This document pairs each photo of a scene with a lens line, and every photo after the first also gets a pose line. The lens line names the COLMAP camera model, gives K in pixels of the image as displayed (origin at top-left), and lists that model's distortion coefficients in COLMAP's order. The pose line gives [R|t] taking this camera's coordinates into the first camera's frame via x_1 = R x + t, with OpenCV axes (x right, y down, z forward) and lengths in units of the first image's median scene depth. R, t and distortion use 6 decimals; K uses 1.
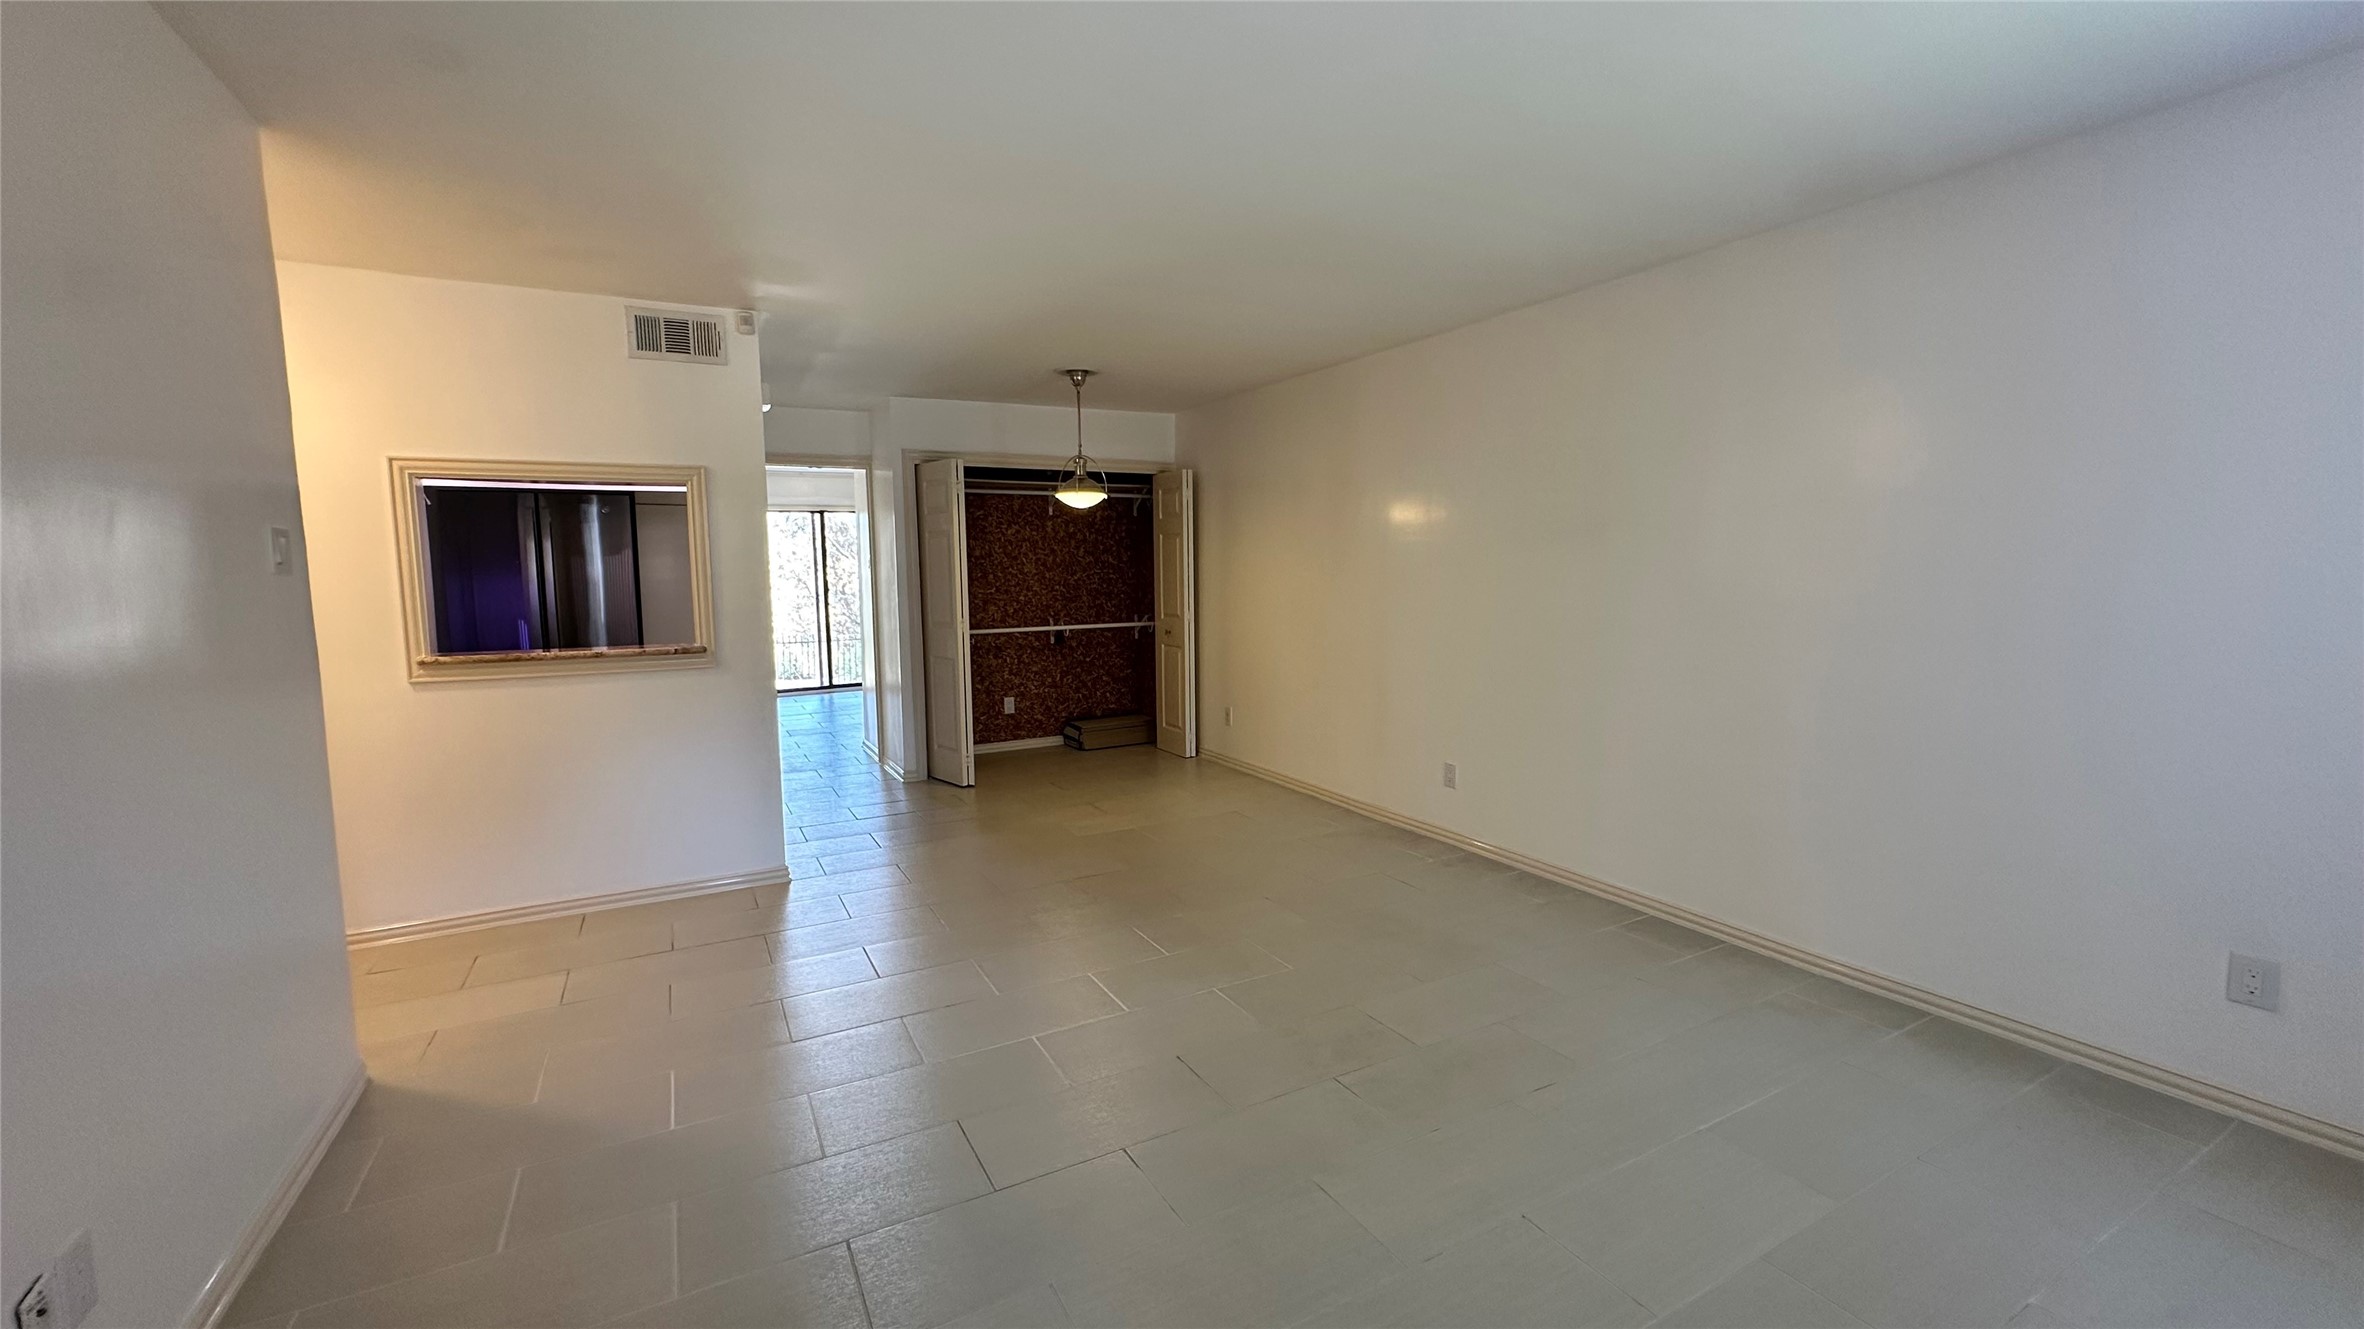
lens RADIAL K [[943.4, 0, 1182.0], [0, 943.4, 664.5], [0, 0, 1]] dist [0.001840, -0.005247]
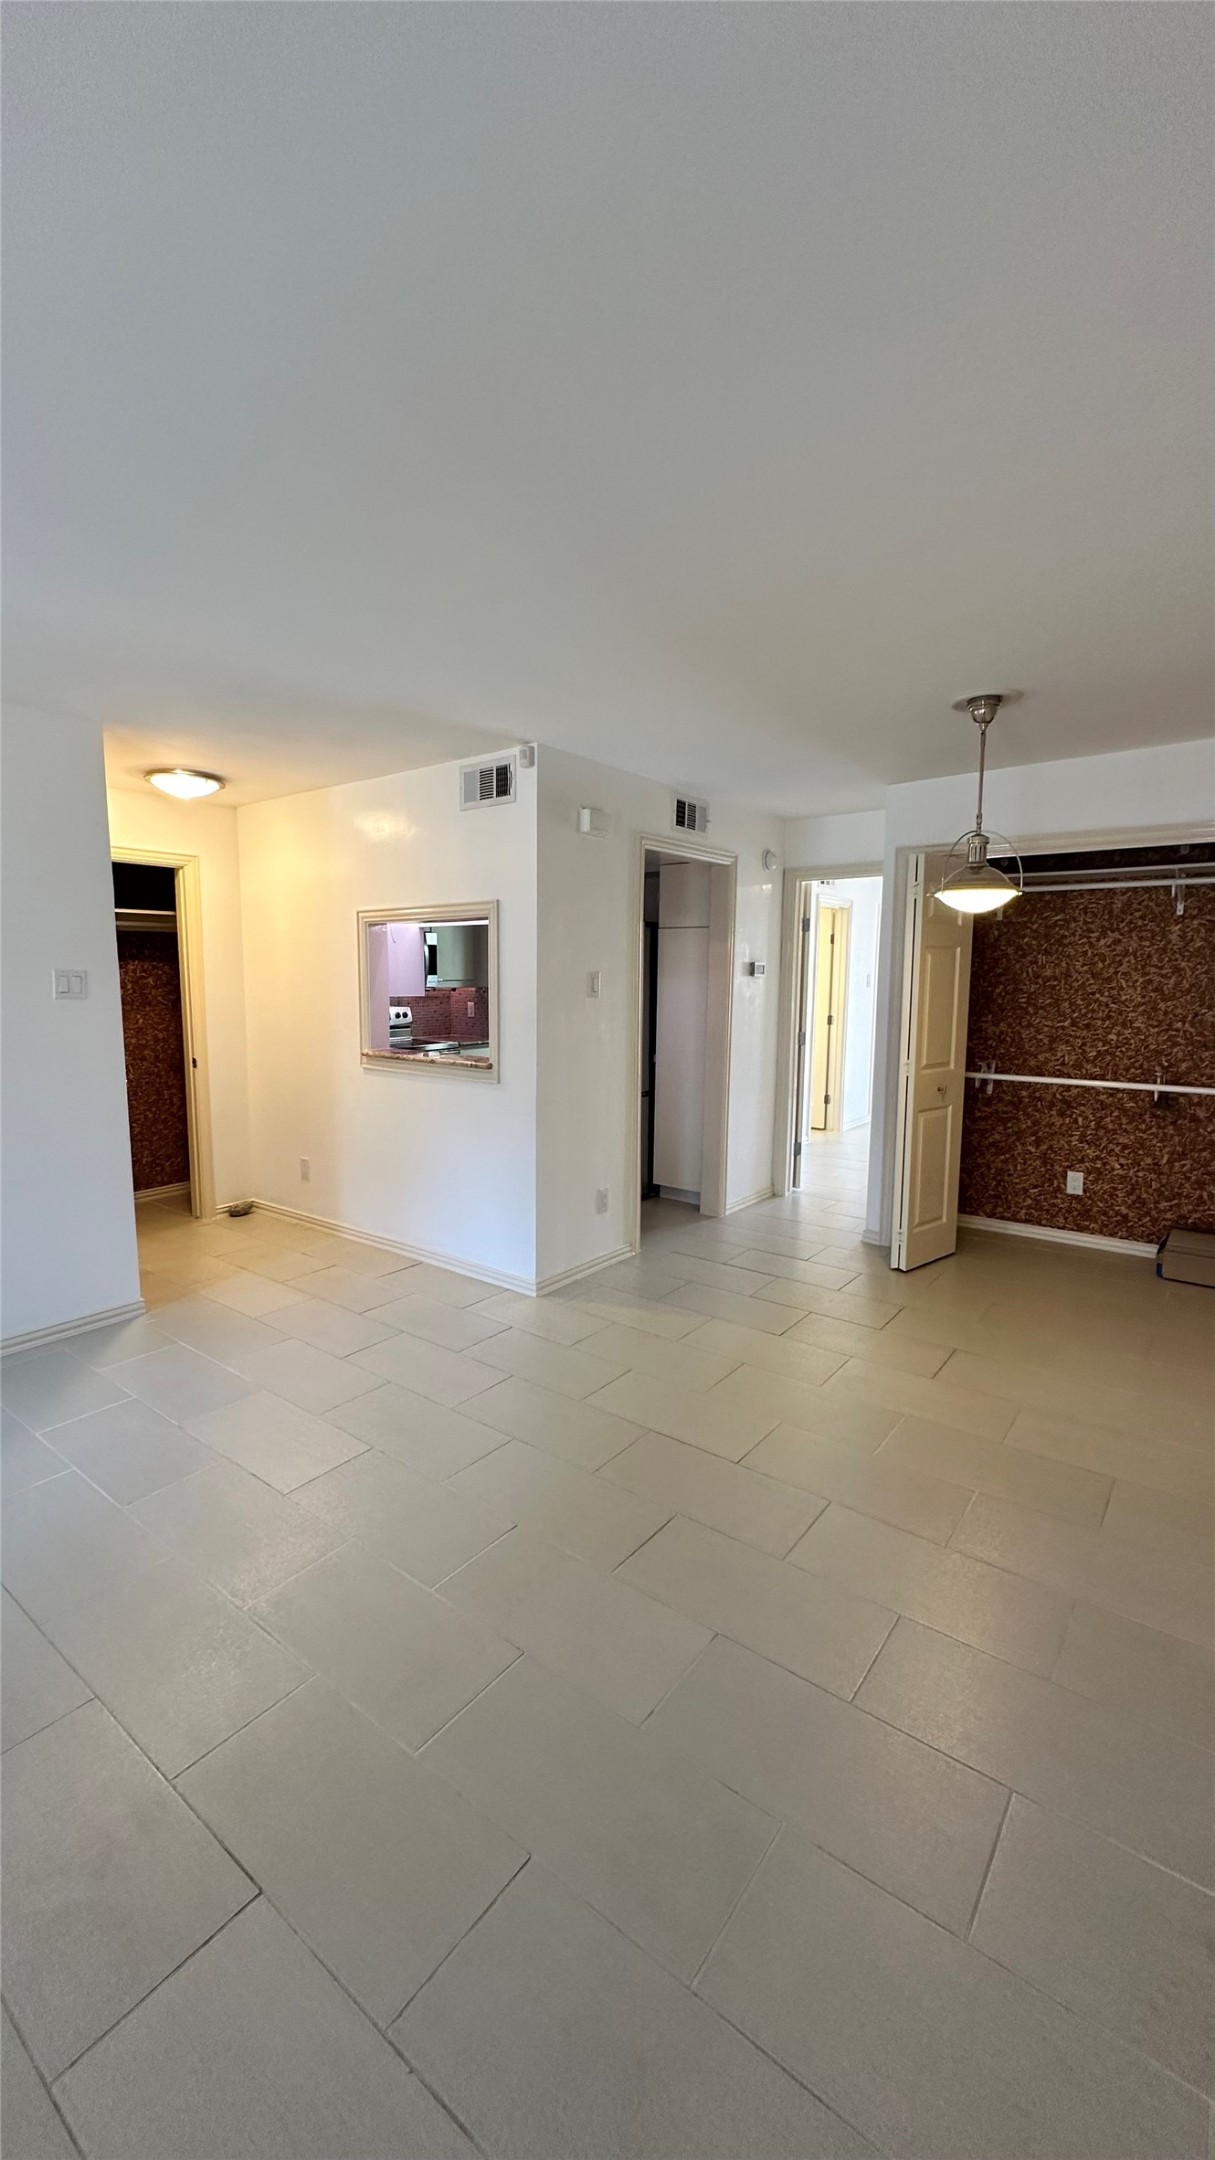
lens RADIAL K [[862.0, 0, 607.5], [0, 862.0, 1080.0], [0, 0, 1]] dist [0.001840, -0.005247]
pose [[0.402246, 0.127477, -0.906614, 0.282189], [-0.100593, 0.990417, 0.094629, -0.066177], [0.909989, 0.053135, 0.411214, 0.426721]]
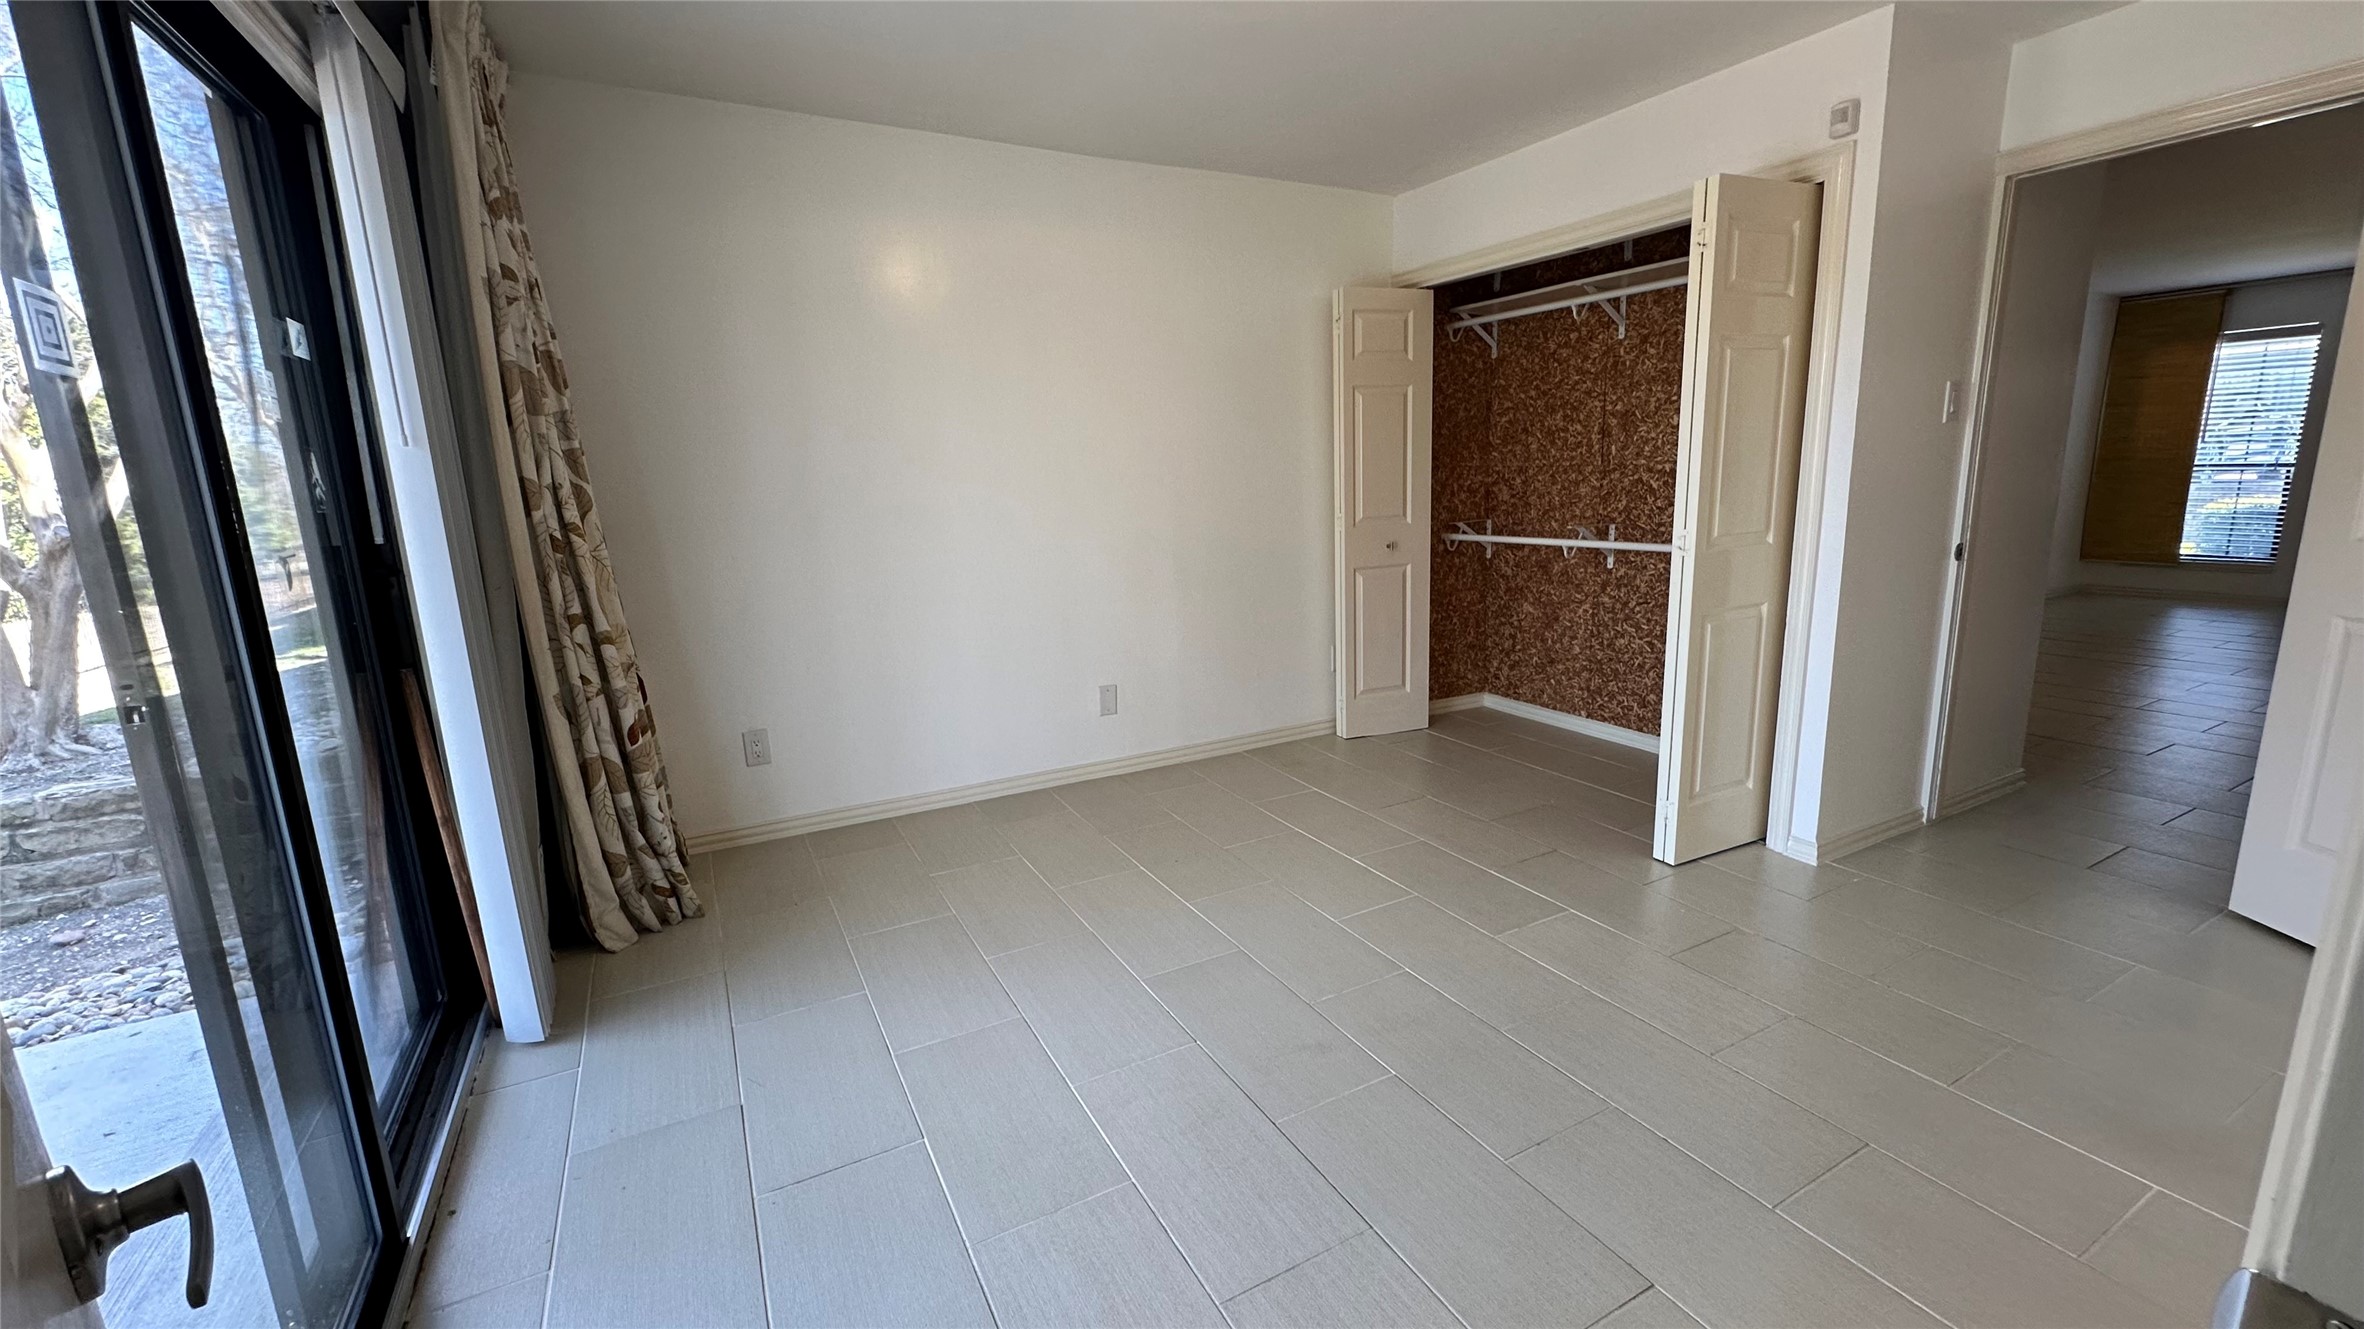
lens RADIAL K [[943.4, 0, 1182.0], [0, 943.4, 664.5], [0, 0, 1]] dist [0.001840, -0.005247]
pose [[-0.007052, 0.209382, -0.977809, 0.489384], [-0.085812, 0.974099, 0.209206, -0.070728], [0.996286, 0.085383, 0.011098, 0.802843]]
